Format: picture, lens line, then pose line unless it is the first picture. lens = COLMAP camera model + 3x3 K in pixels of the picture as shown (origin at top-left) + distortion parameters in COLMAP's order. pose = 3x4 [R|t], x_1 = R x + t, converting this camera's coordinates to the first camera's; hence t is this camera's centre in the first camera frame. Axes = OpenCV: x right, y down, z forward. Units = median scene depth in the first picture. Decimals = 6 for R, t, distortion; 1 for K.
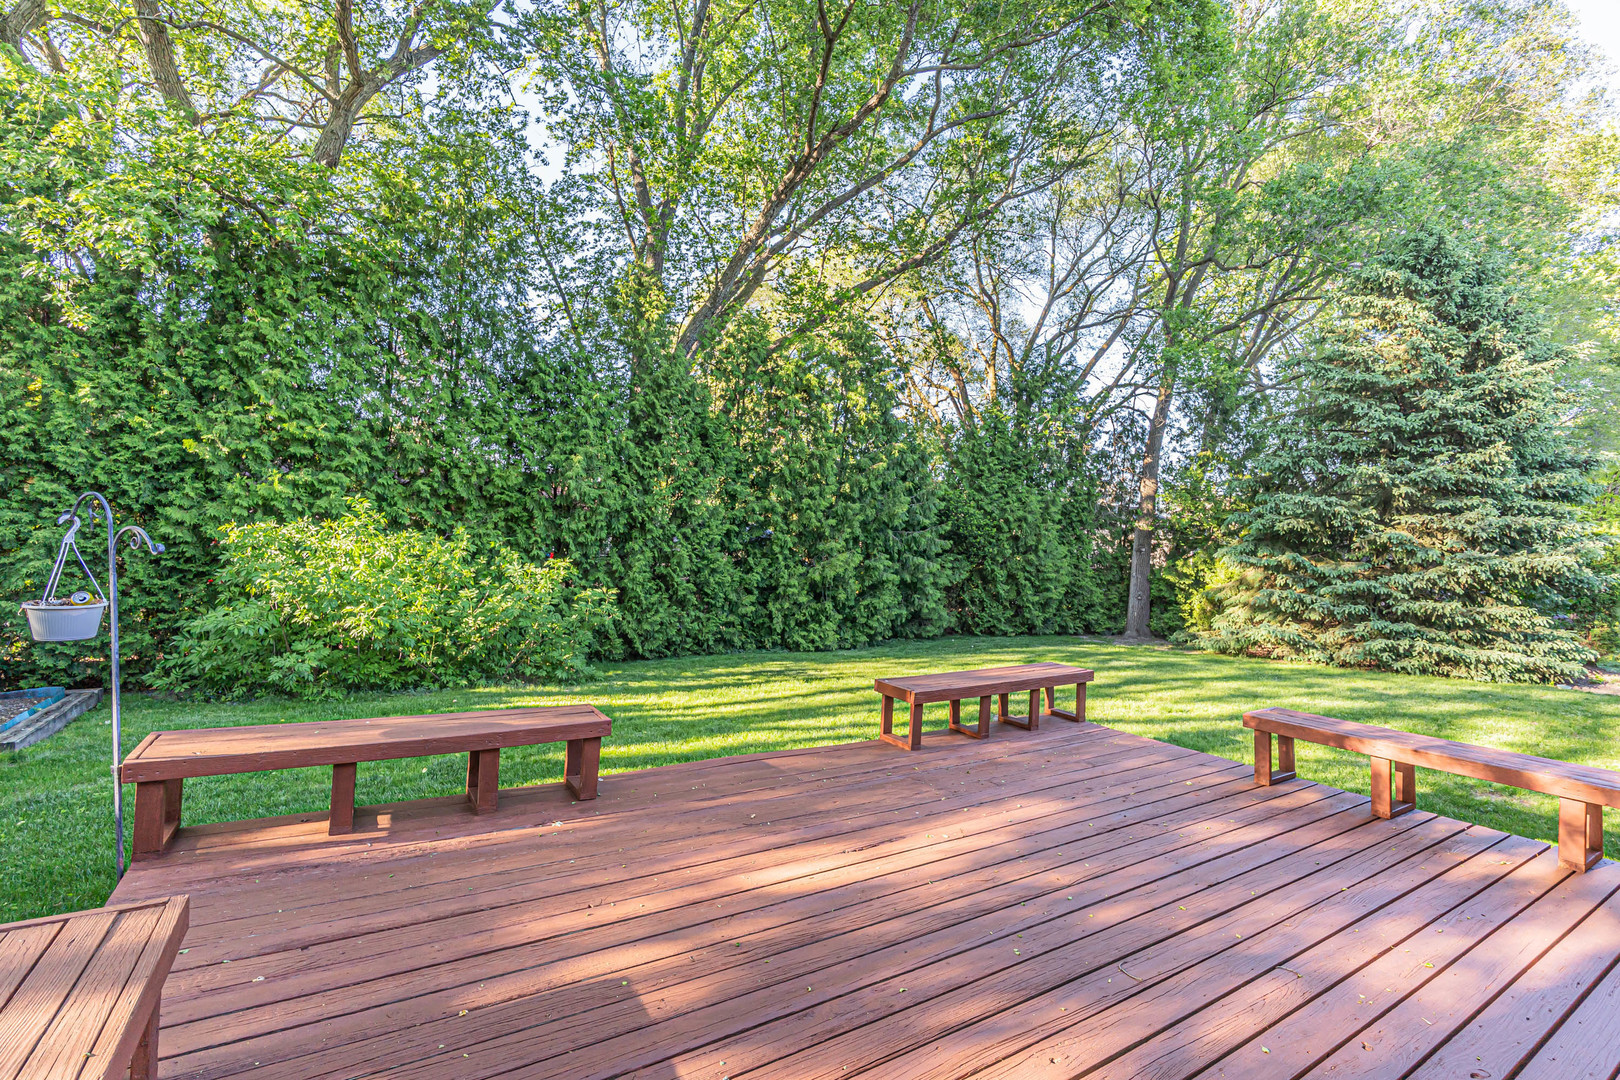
lens RADIAL K [[729.5, 0, 810.0], [0, 729.5, 540.0], [0, 0, 1]] dist [-0.001356, -0.000683]
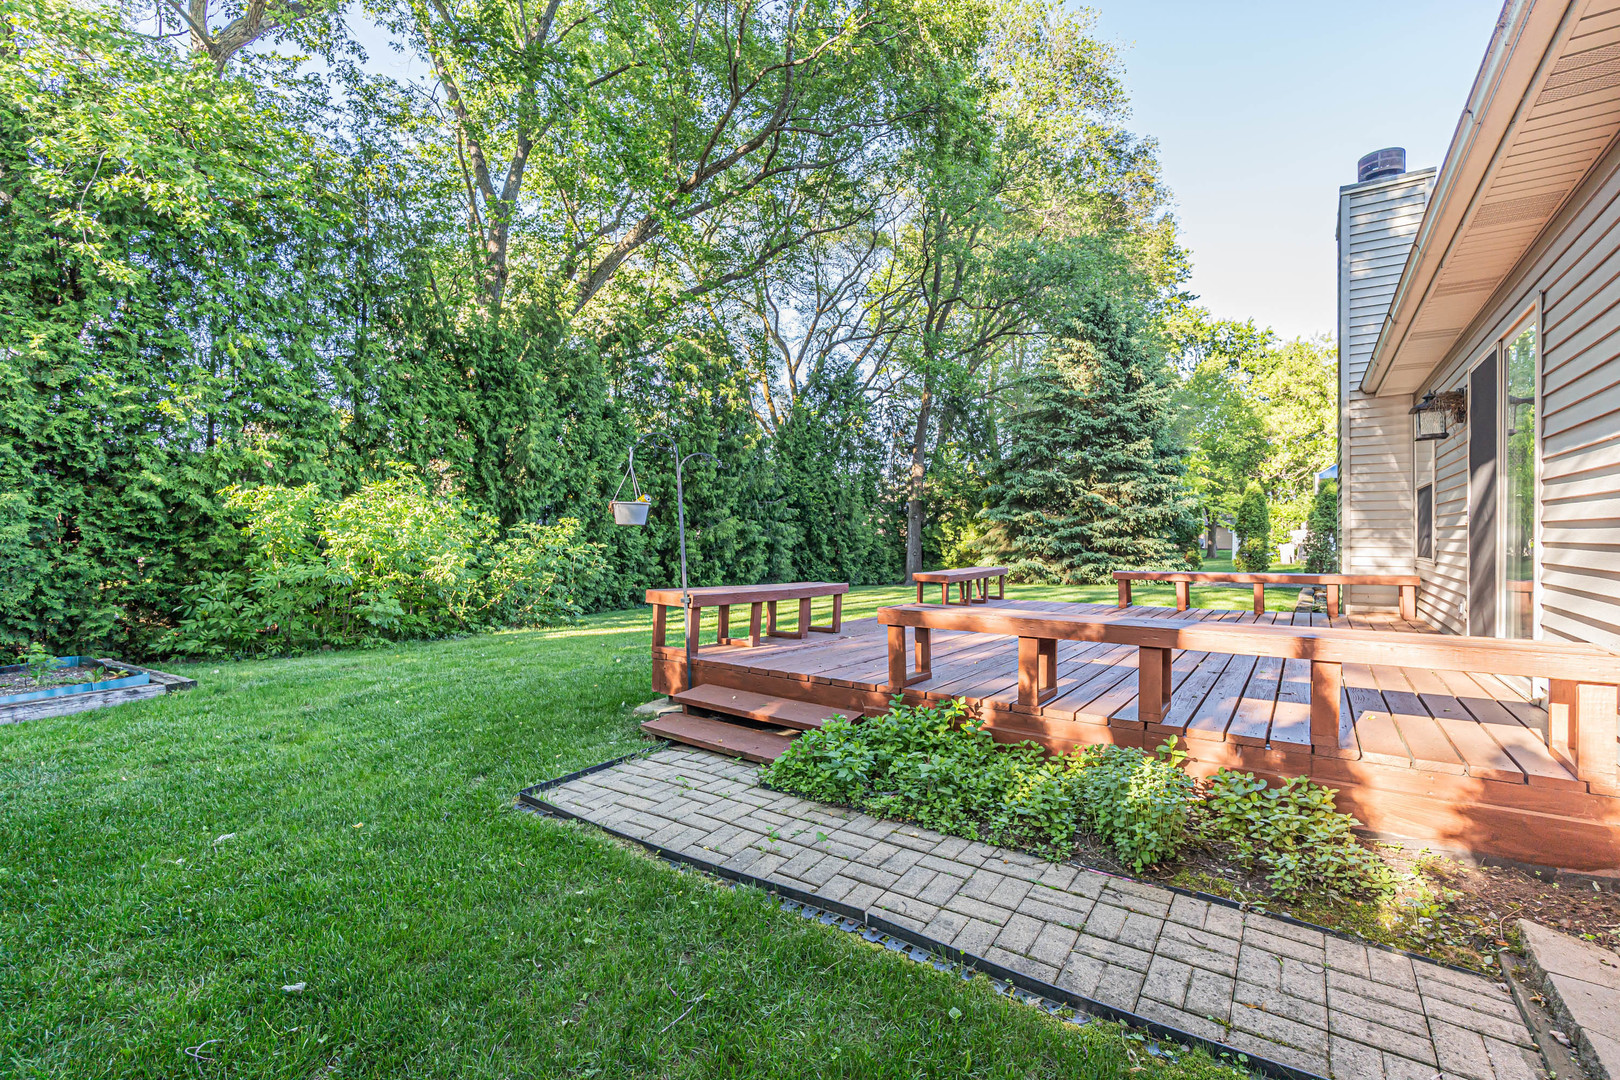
lens RADIAL K [[708.5, 0, 809.5], [0, 708.5, 535.2], [0, 0, 1]] dist [-0.001545, -0.000213]
pose [[0.921721, -0.030184, 0.386678, -0.328863], [0.027250, 0.999543, 0.013070, 0.038478], [-0.386896, -0.001510, 0.922122, -0.145876]]
